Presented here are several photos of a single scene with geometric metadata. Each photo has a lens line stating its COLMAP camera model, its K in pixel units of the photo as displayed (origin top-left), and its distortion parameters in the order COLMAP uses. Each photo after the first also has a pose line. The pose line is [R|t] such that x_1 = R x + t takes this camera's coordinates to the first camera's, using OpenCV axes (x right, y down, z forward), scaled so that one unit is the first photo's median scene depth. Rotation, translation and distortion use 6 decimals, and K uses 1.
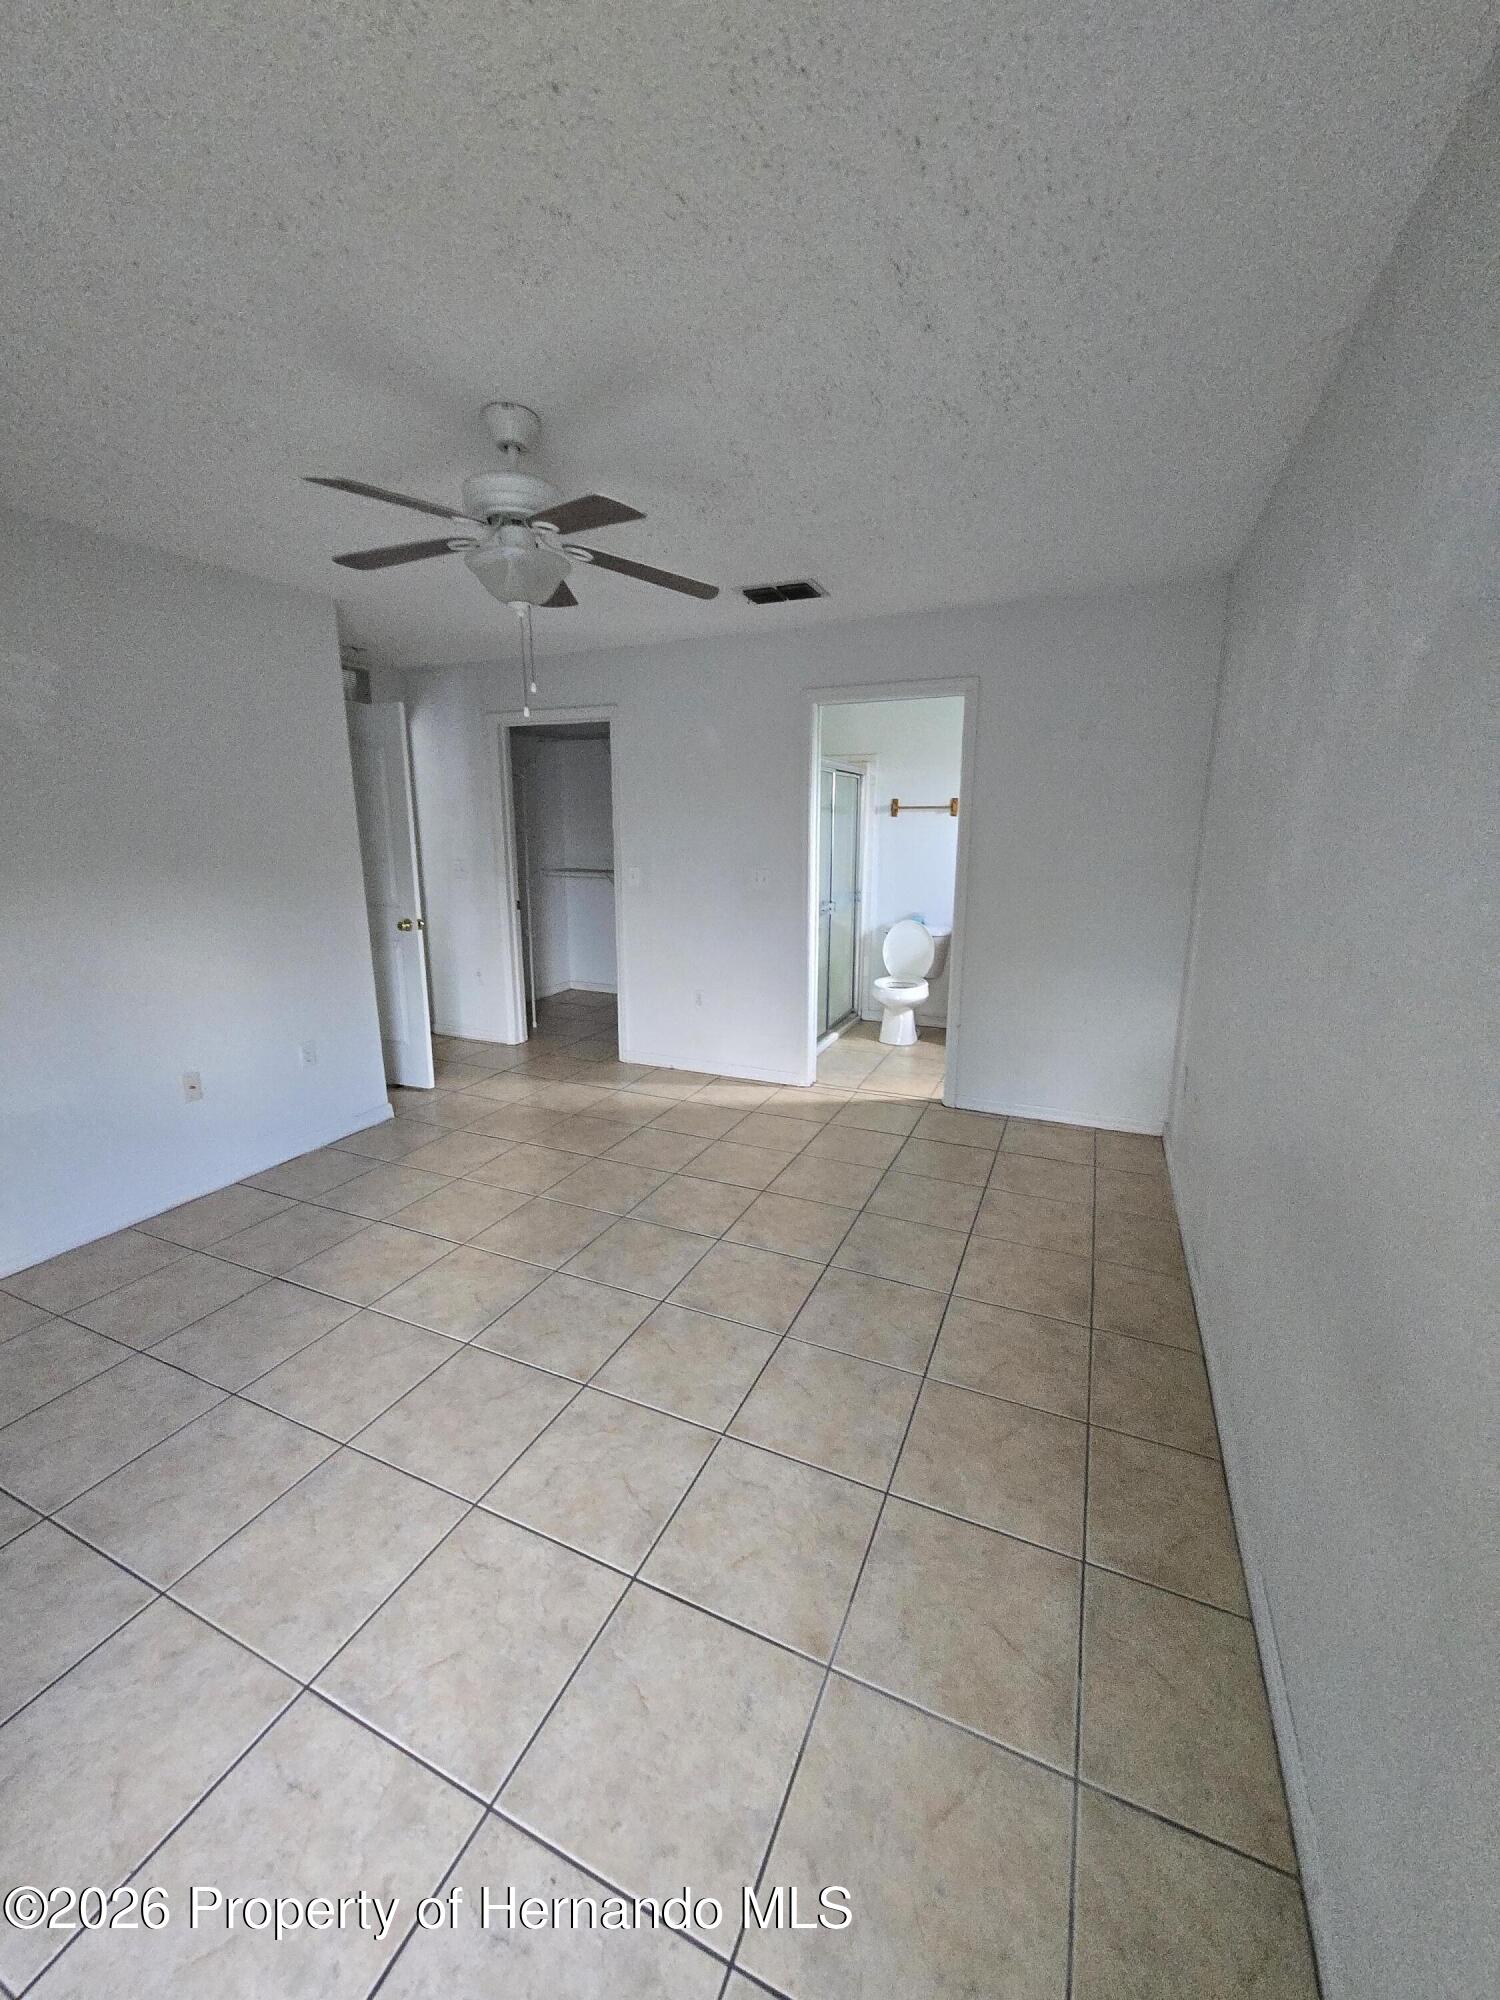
lens RADIAL K [[795.6, 0, 745.3], [0, 795.6, 991.7], [0, 0, 1]] dist [0.003410, 0.000159]
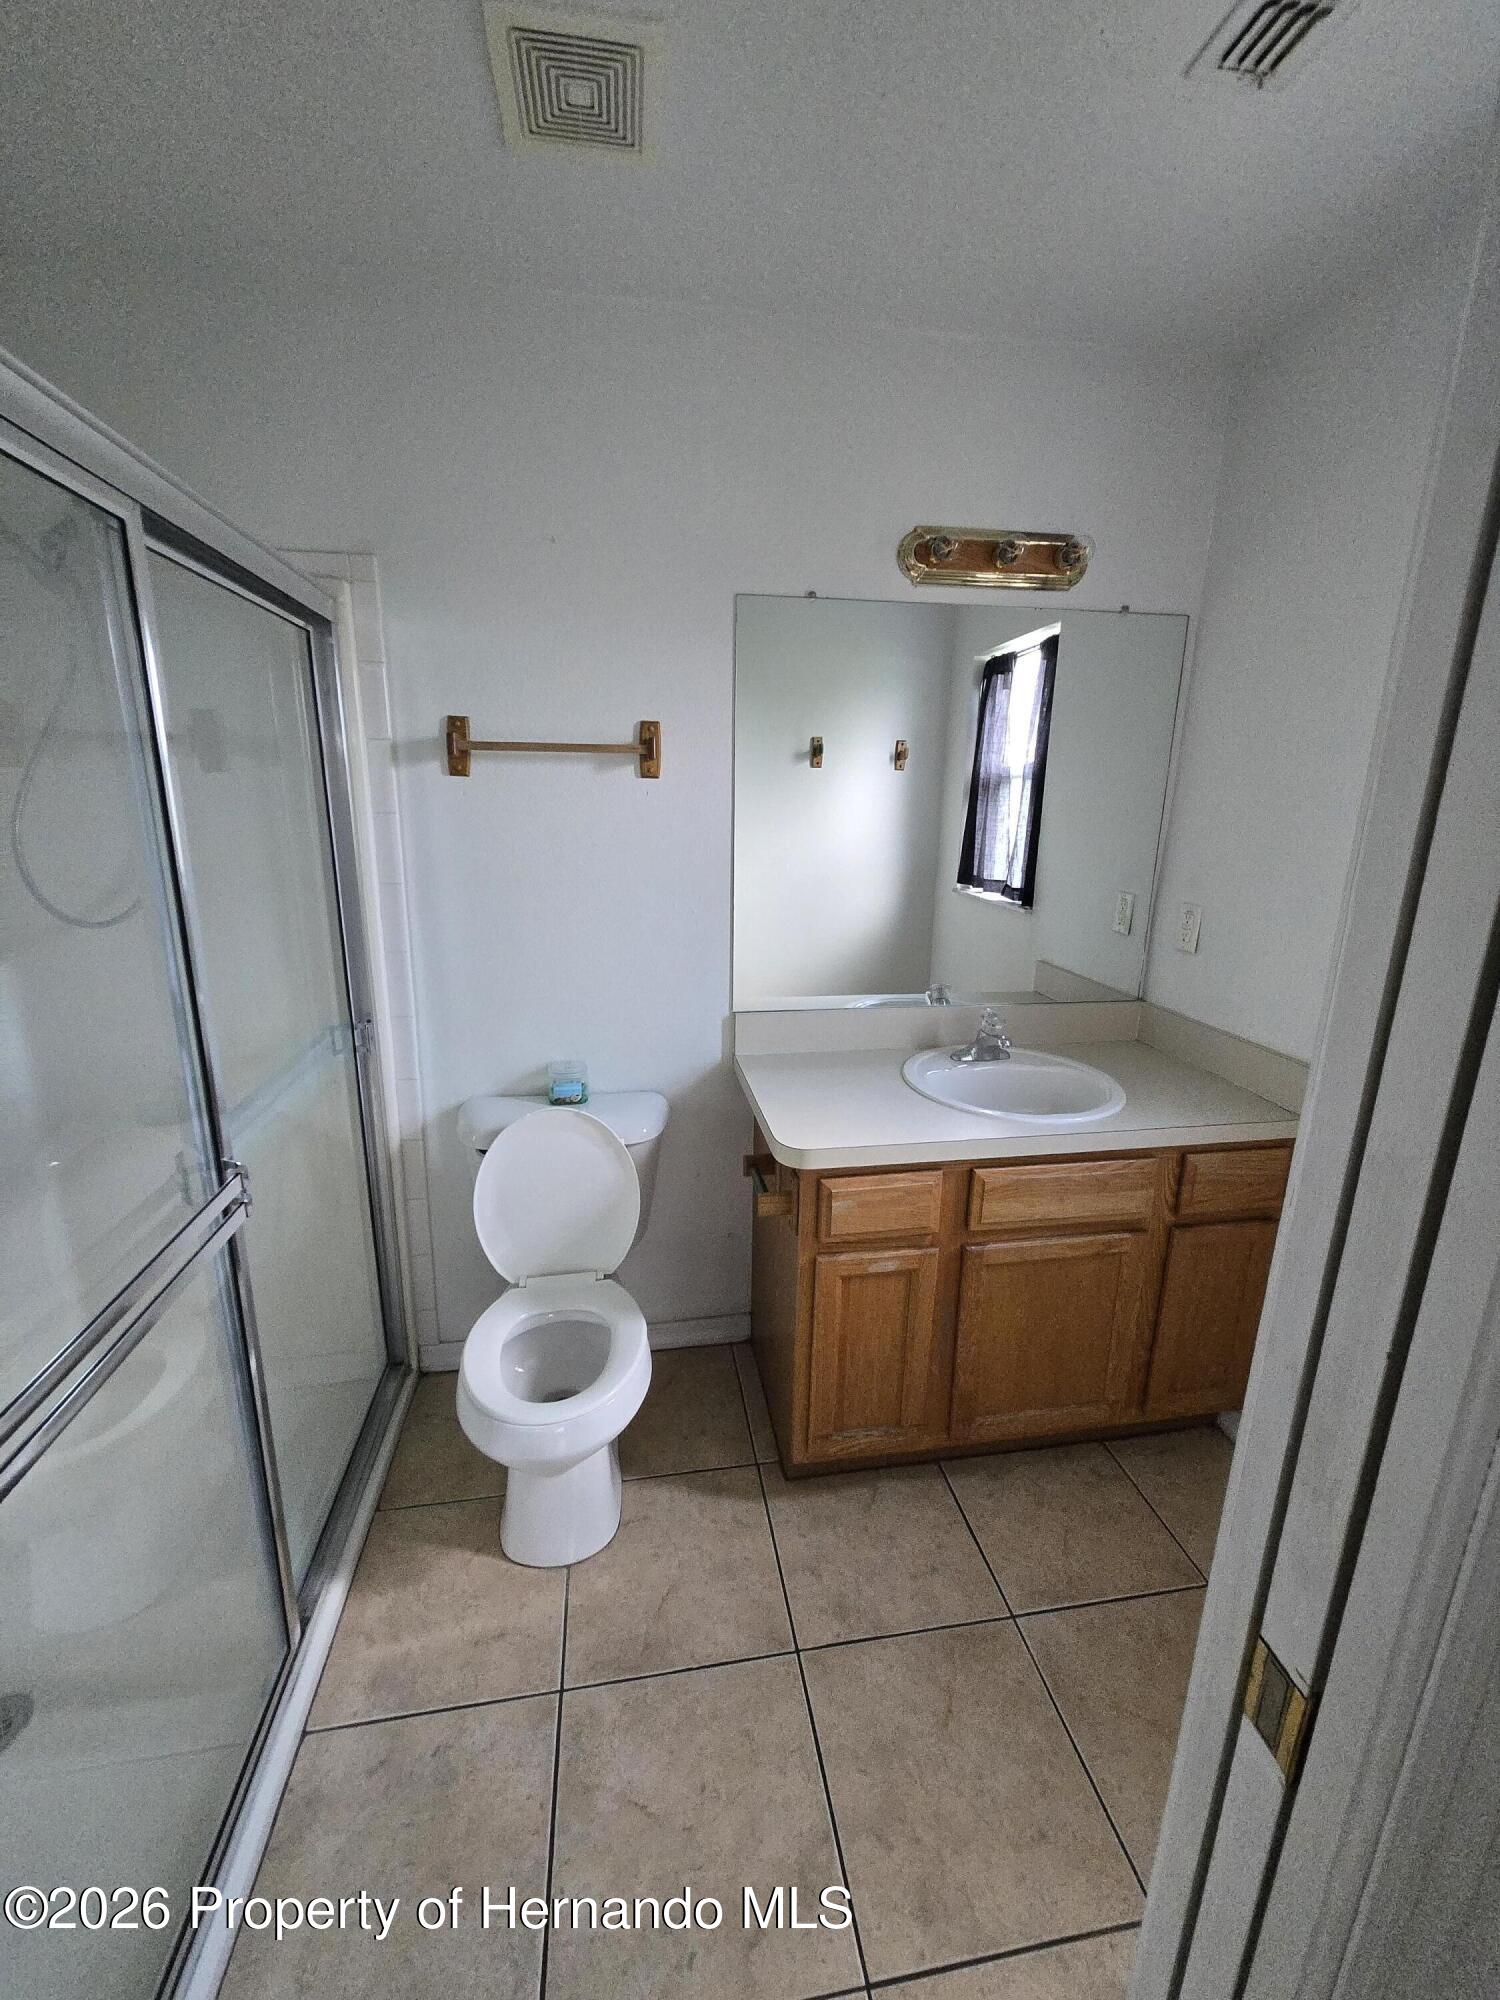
lens RADIAL K [[795.6, 0, 745.9], [0, 795.6, 995.2], [0, 0, 1]] dist [0.003410, 0.000159]
pose [[0.841562, -0.111287, 0.528573, 0.106818], [0.091567, 0.993776, 0.063445, -0.143055], [-0.532344, -0.004993, 0.846514, 0.674615]]
